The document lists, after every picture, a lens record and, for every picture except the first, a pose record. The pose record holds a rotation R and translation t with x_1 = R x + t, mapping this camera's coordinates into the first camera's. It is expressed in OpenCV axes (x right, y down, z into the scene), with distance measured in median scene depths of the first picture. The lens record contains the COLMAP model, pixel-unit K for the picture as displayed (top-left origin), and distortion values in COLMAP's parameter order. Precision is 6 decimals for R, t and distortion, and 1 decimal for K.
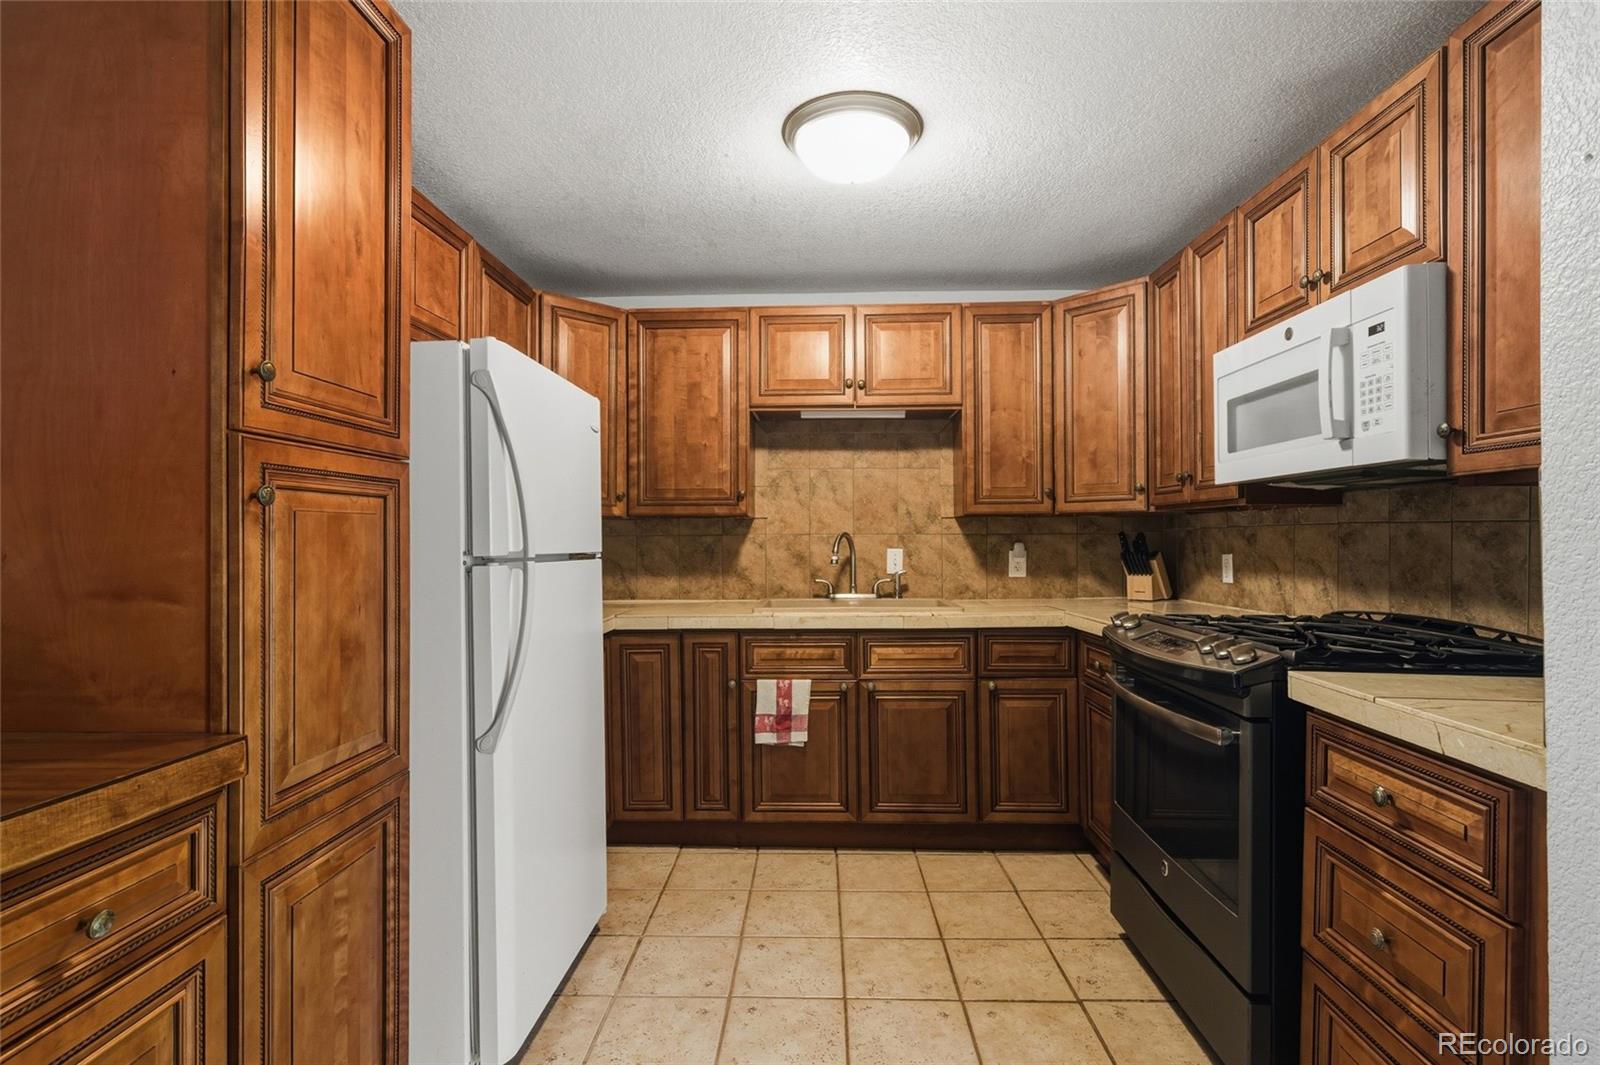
lens RADIAL K [[739.0, 0, 800.0], [0, 739.0, 532.5], [0, 0, 1]] dist [-0.001412, -0.000053]
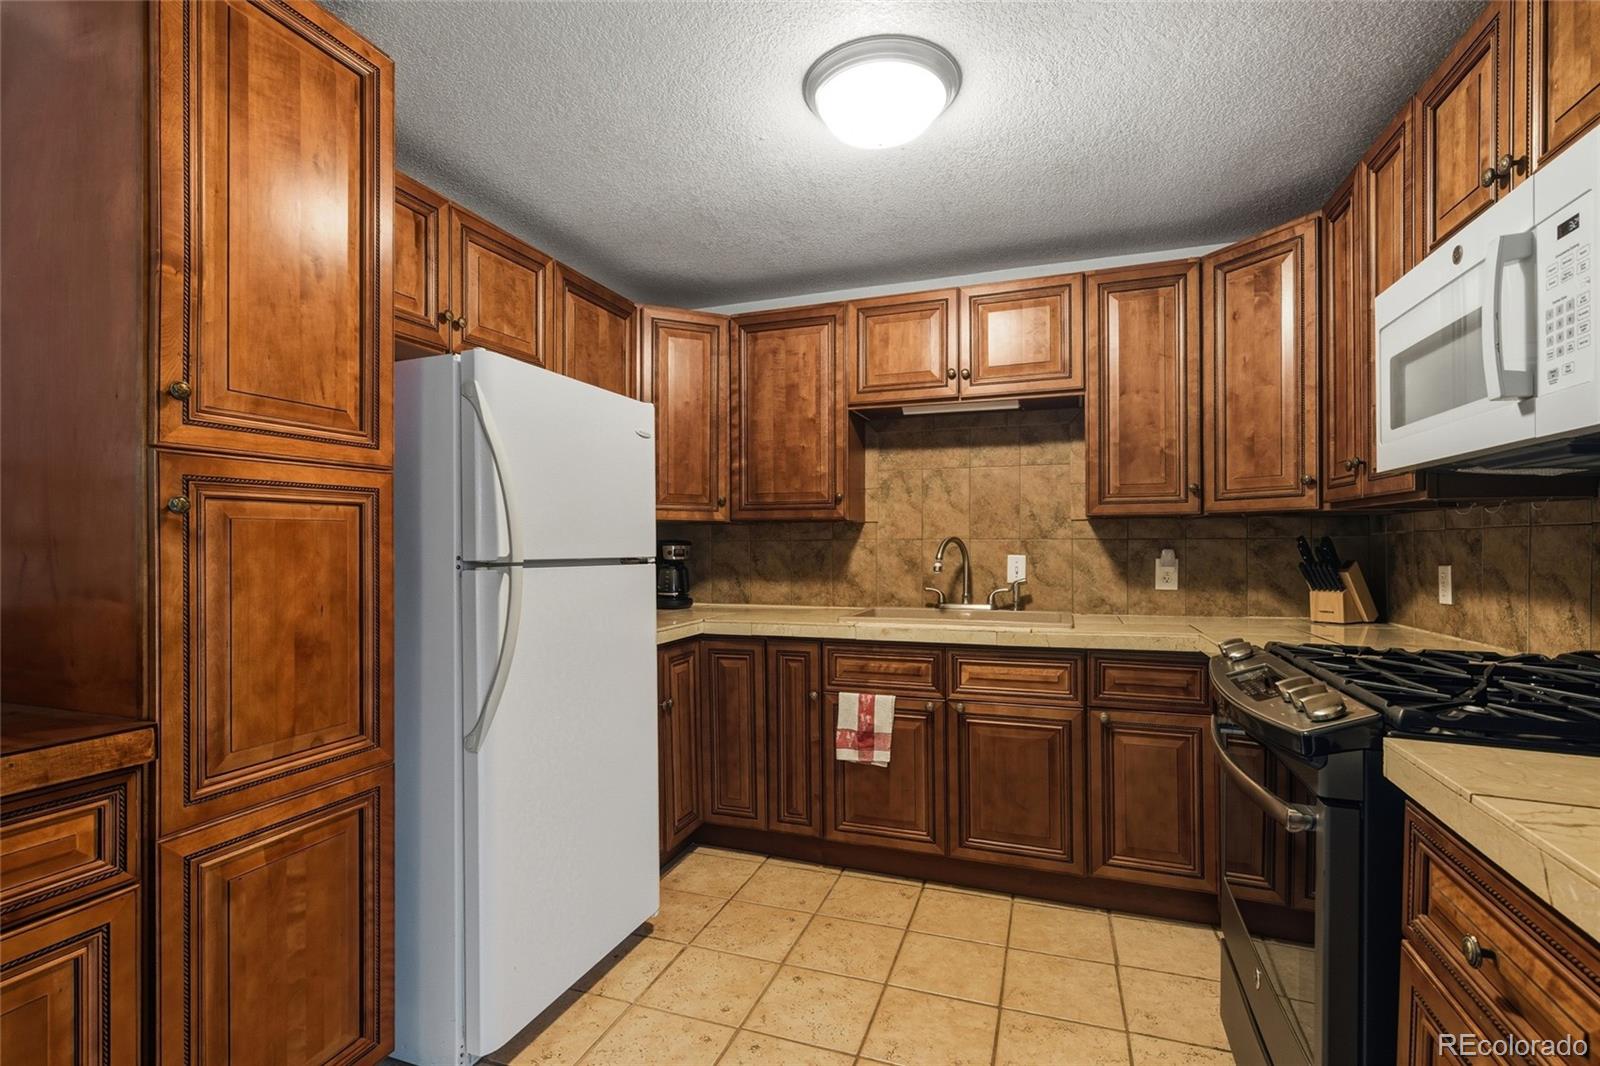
lens RADIAL K [[727.2, 0, 802.6], [0, 727.2, 541.7], [0, 0, 1]] dist [-0.002056, 0.000920]
pose [[0.952515, 0.001053, -0.304490, 0.181832], [0.000965, 0.999979, 0.006475, -0.000511], [0.304490, -0.006462, 0.952494, 0.097441]]
